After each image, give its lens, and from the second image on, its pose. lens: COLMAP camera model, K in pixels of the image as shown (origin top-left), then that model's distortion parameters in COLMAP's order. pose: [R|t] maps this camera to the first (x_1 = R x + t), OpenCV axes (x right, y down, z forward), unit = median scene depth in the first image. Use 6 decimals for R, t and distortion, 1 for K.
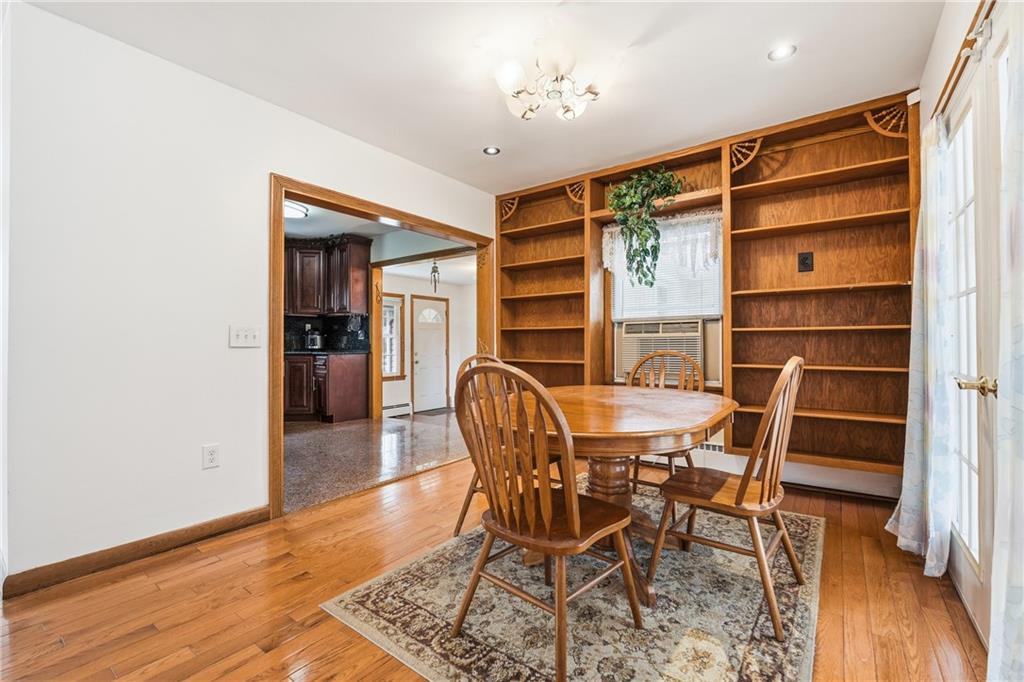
lens RADIAL K [[443.0, 0, 512.0], [0, 443.0, 341.0], [0, 0, 1]] dist [-0.022634, -0.000063]
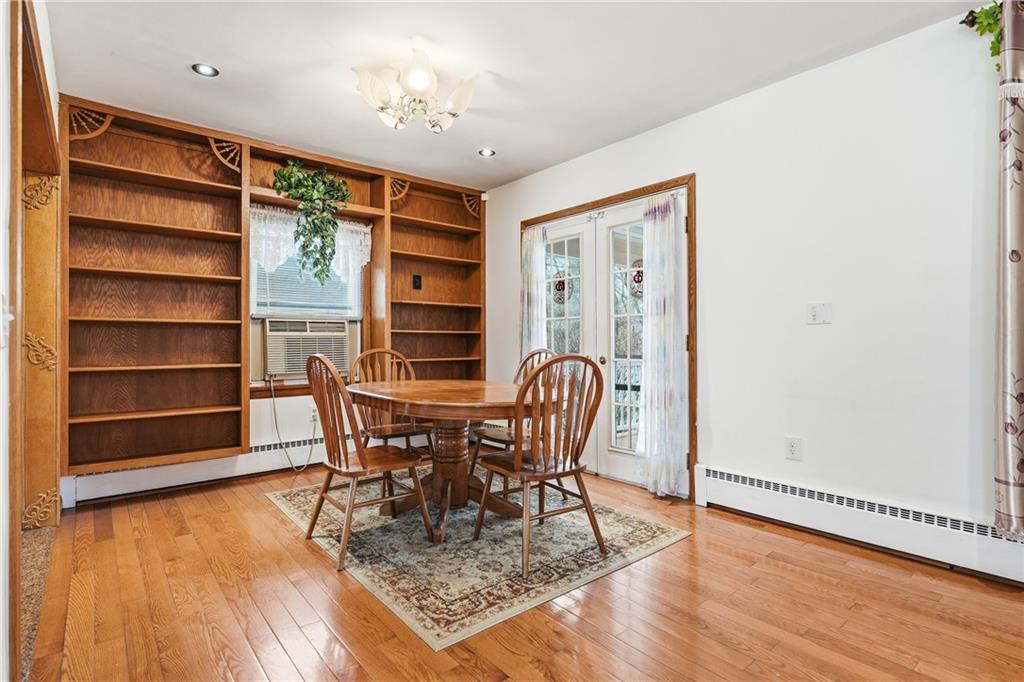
lens RADIAL K [[499.4, 0, 512.0], [0, 499.4, 341.0], [0, 0, 1]] dist [-0.001198, -0.000008]
pose [[0.229073, 0.004684, 0.973398, -0.735273], [-0.002916, 0.999987, -0.004126, 0.006393], [-0.973405, -0.001893, 0.229084, 0.349492]]
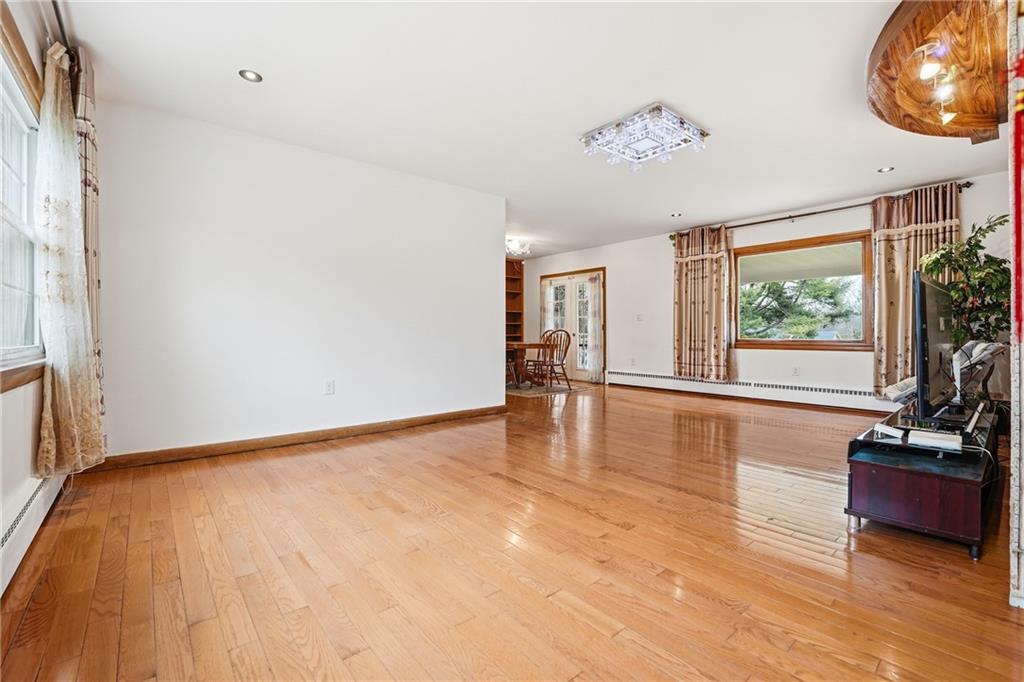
lens RADIAL K [[421.0, 0, 517.6], [0, 421.0, 340.9], [0, 0, 1]] dist [-0.021879, 0.000127]
pose [[0.223674, -0.017268, 0.974511, -2.085915], [-0.002237, 0.999831, 0.018230, 0.039690], [-0.974661, -0.006258, 0.223598, 0.174023]]
